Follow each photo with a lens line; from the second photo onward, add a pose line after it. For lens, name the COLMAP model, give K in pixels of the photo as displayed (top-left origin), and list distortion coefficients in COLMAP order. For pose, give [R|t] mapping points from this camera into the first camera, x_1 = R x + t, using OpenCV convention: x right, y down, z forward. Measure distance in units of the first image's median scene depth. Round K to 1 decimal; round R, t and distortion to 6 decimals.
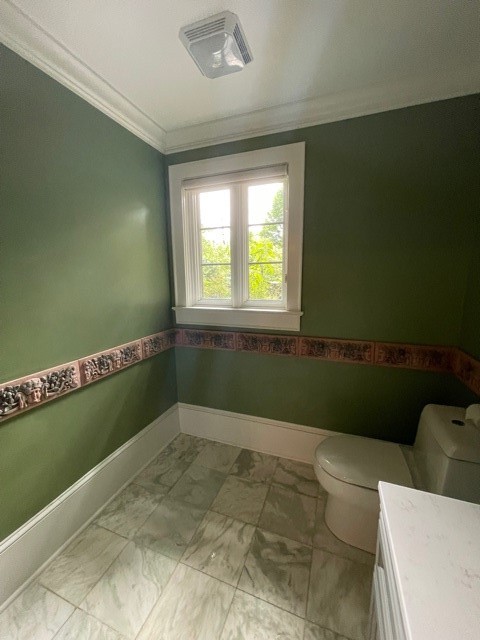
lens RADIAL K [[255.9, 0, 241.4], [0, 255.9, 321.1], [0, 0, 1]] dist [-0.004232, -0.000037]
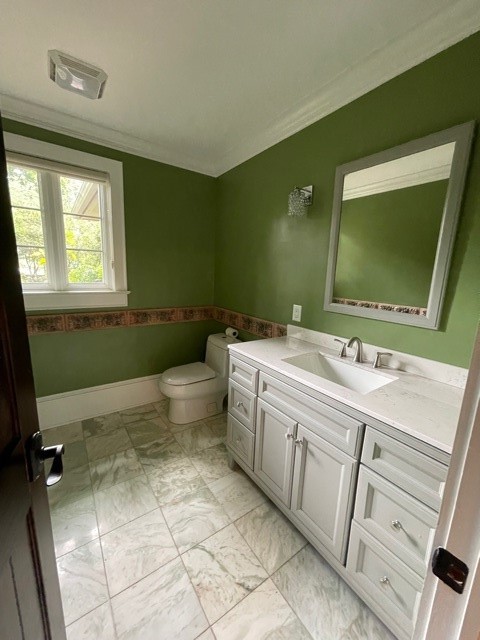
lens RADIAL K [[255.9, 0, 241.8], [0, 255.9, 318.7], [0, 0, 1]] dist [-0.004232, -0.000037]
pose [[0.568239, -0.132035, 0.812202, -0.524267], [0.092418, 0.991038, 0.096449, 0.032029], [-0.817658, 0.020256, 0.575348, -0.234143]]
